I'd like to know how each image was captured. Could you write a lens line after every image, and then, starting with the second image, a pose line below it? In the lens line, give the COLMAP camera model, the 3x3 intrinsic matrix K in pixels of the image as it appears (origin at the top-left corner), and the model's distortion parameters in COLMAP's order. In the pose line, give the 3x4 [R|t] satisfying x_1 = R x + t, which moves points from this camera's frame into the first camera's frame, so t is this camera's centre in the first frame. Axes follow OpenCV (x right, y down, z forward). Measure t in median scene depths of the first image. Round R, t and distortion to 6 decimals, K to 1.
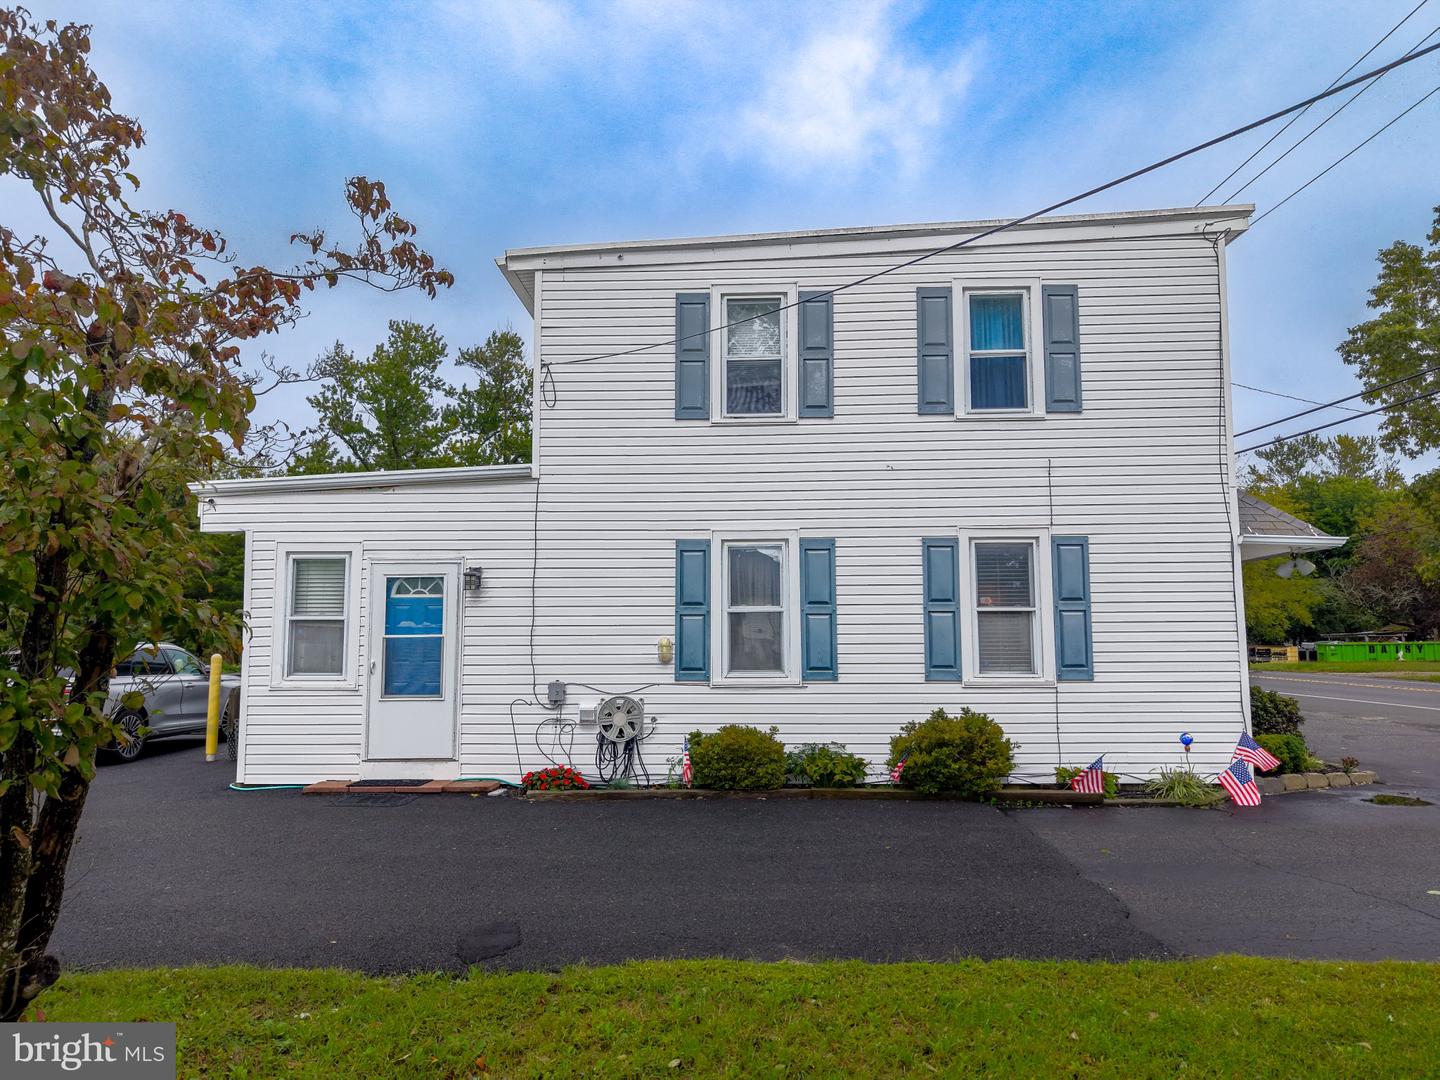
lens RADIAL K [[962.5, 0, 722.0], [0, 962.5, 546.9], [0, 0, 1]] dist [0.057196, -0.002766]
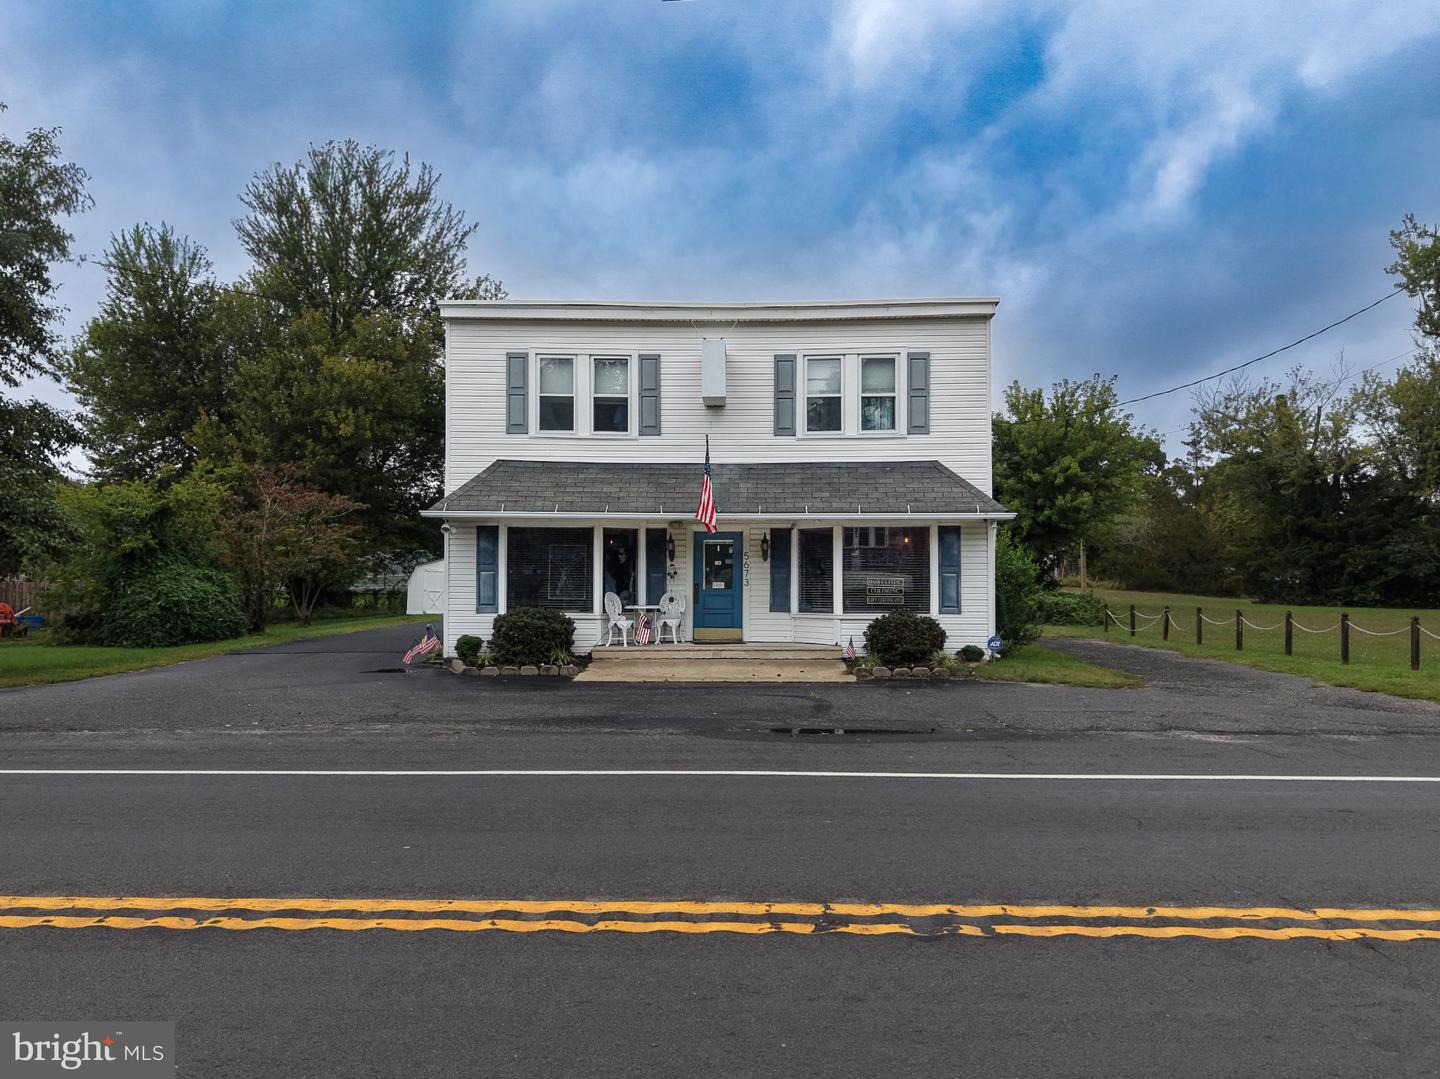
lens RADIAL K [[962.5, 0, 718.7], [0, 962.5, 538.8], [0, 0, 1]] dist [0.057196, -0.002766]
pose [[0.029354, -0.013802, -0.999474, 1.661764], [0.093054, 0.995600, -0.011015, 0.048941], [0.995228, -0.092682, 0.030509, 0.807502]]
